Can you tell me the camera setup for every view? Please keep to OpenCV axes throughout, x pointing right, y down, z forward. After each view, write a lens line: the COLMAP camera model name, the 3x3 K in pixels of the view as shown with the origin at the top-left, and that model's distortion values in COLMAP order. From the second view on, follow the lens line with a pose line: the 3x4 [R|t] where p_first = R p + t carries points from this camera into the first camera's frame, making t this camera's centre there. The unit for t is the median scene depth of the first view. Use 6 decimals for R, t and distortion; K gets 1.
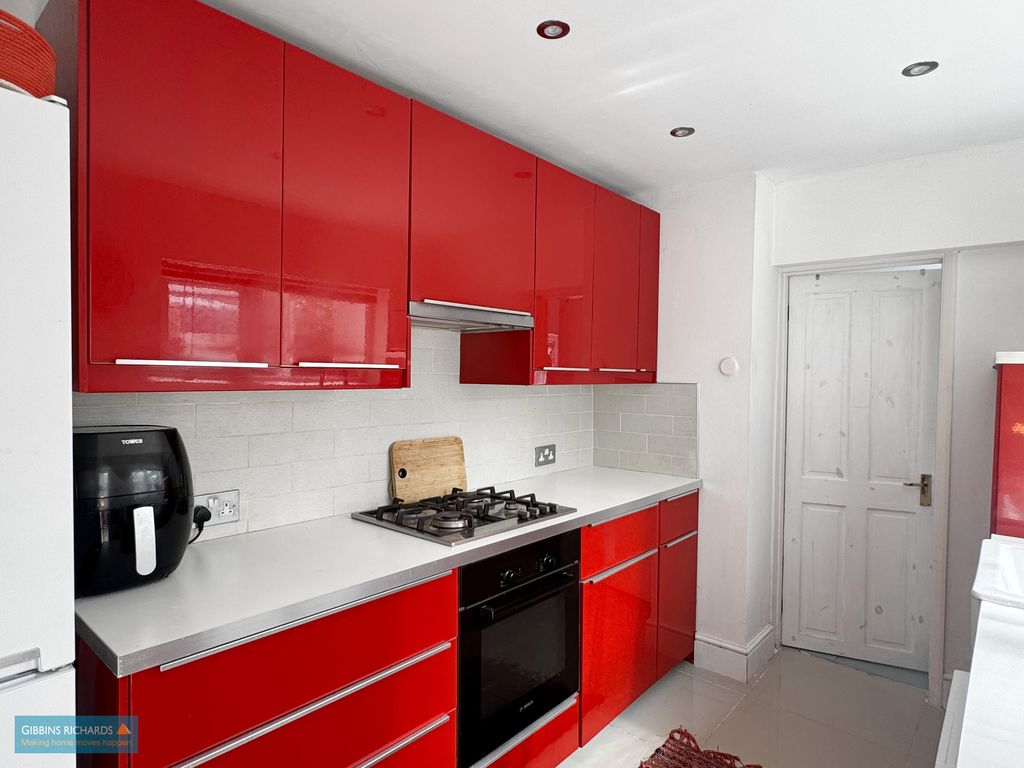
lens RADIAL K [[580.3, 0, 514.0], [0, 580.3, 383.4], [0, 0, 1]] dist [0.000327, 0.004316]
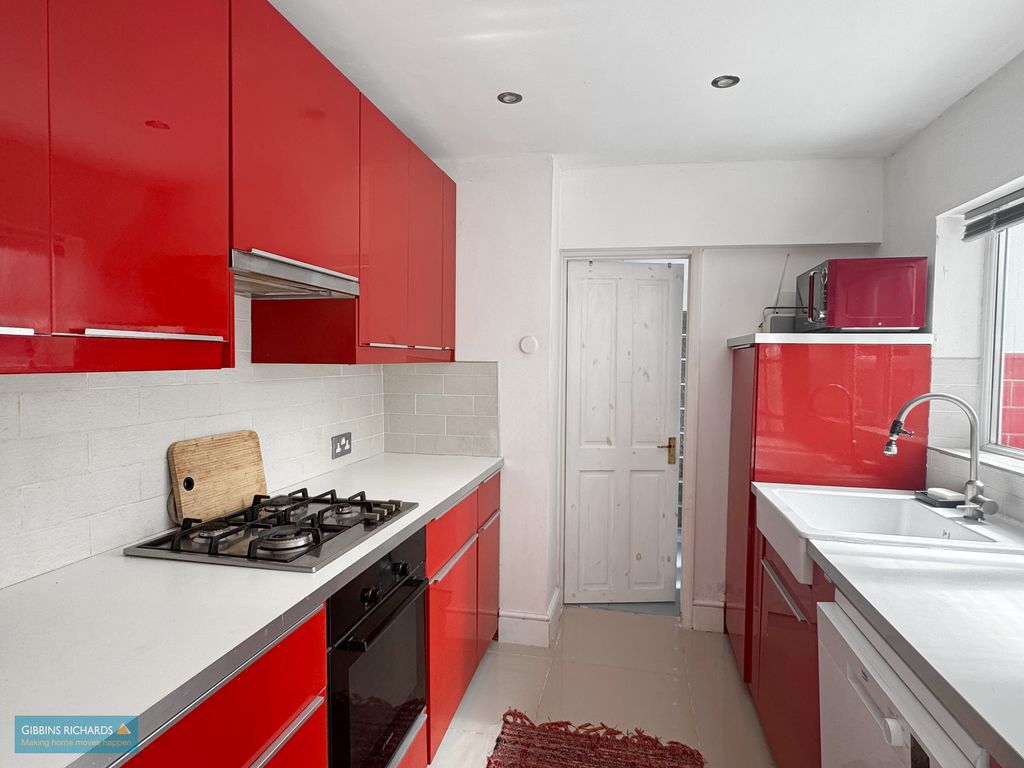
lens RADIAL K [[580.3, 0, 506.8], [0, 580.3, 382.9], [0, 0, 1]] dist [0.000327, 0.004316]
pose [[0.878669, -0.023134, 0.476870, -0.158435], [0.007793, 0.999387, 0.034123, 0.002846], [-0.477368, -0.026267, 0.878311, 0.132211]]
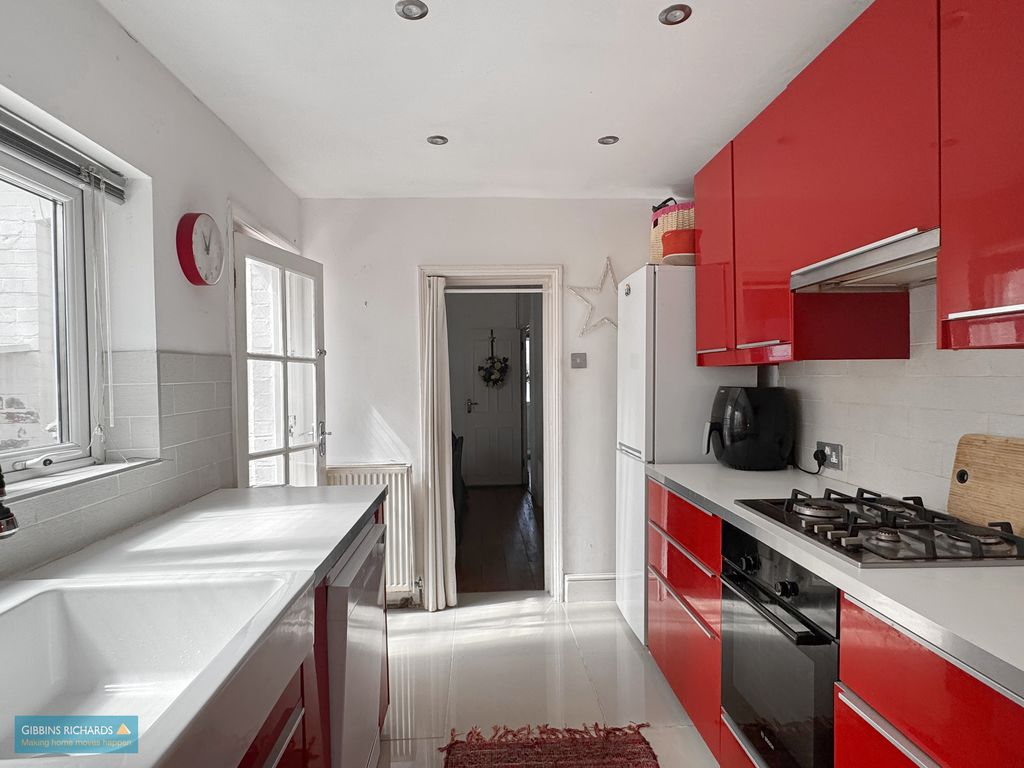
lens RADIAL K [[580.3, 0, 512.0], [0, 580.3, 385.8], [0, 0, 1]] dist [0.000327, 0.004316]
pose [[-0.720446, 0.005133, -0.693492, 0.620736], [-0.008301, 0.999837, 0.016024, 0.028410], [0.693461, 0.017301, -0.720286, 0.965970]]
